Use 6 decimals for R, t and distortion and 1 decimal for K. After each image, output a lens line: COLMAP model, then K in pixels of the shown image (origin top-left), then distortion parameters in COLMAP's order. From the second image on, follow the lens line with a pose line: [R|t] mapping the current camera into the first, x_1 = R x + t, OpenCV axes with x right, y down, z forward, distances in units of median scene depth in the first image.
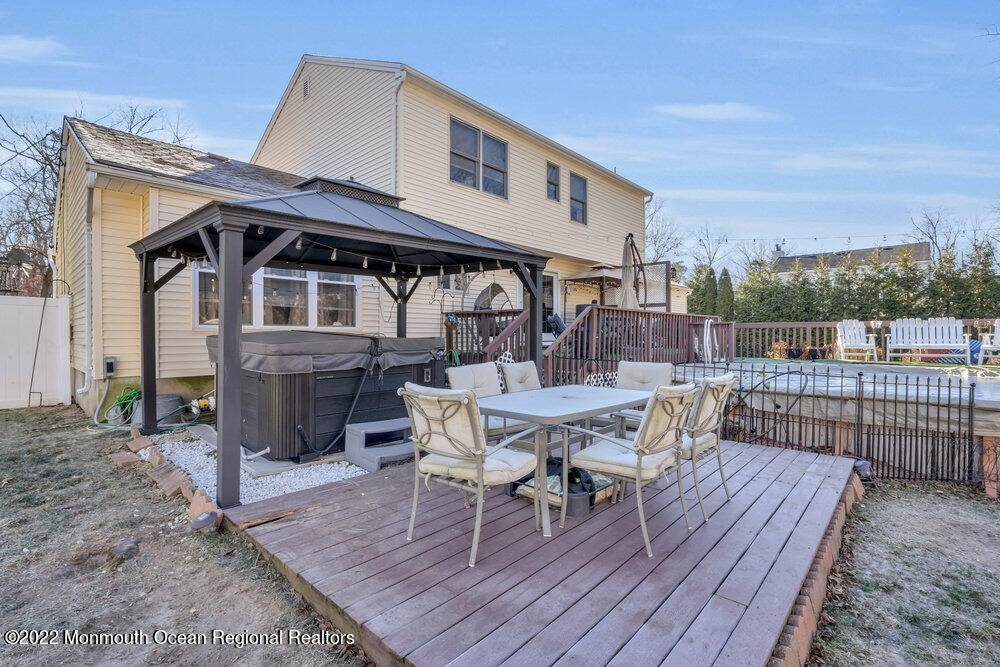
lens RADIAL K [[452.6, 0, 498.3], [0, 452.6, 336.9], [0, 0, 1]] dist [-0.002991, -0.000114]
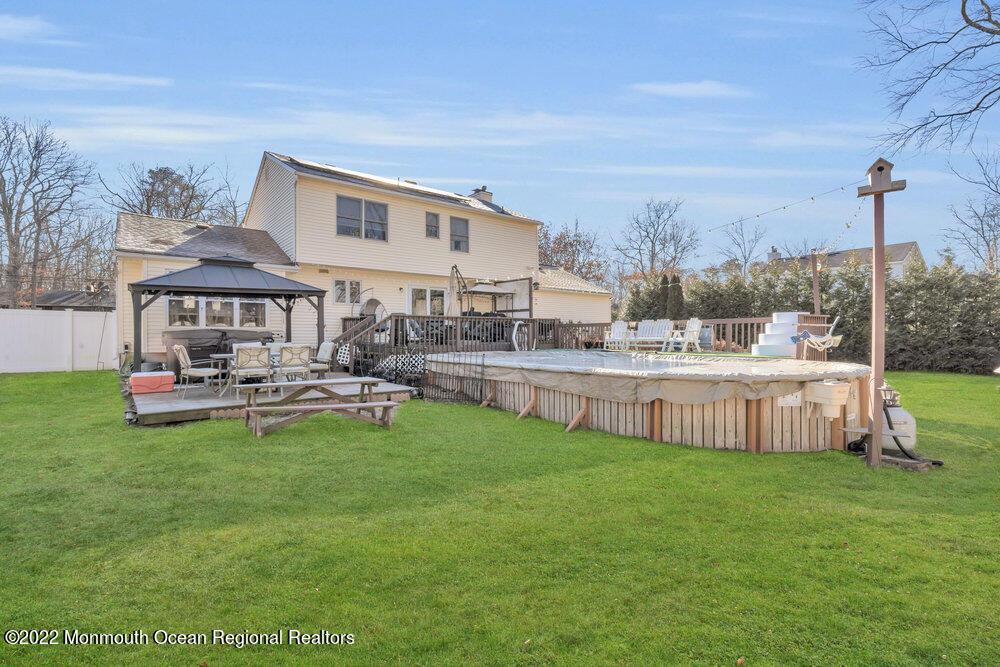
lens RADIAL K [[454.3, 0, 501.5], [0, 454.3, 332.3], [0, 0, 1]] dist [0.000109, 0.000258]
pose [[0.989169, -0.002157, -0.146768, 0.658738], [0.000320, 0.999921, -0.012540, 0.015449], [0.146784, 0.012357, 0.989091, -0.460317]]
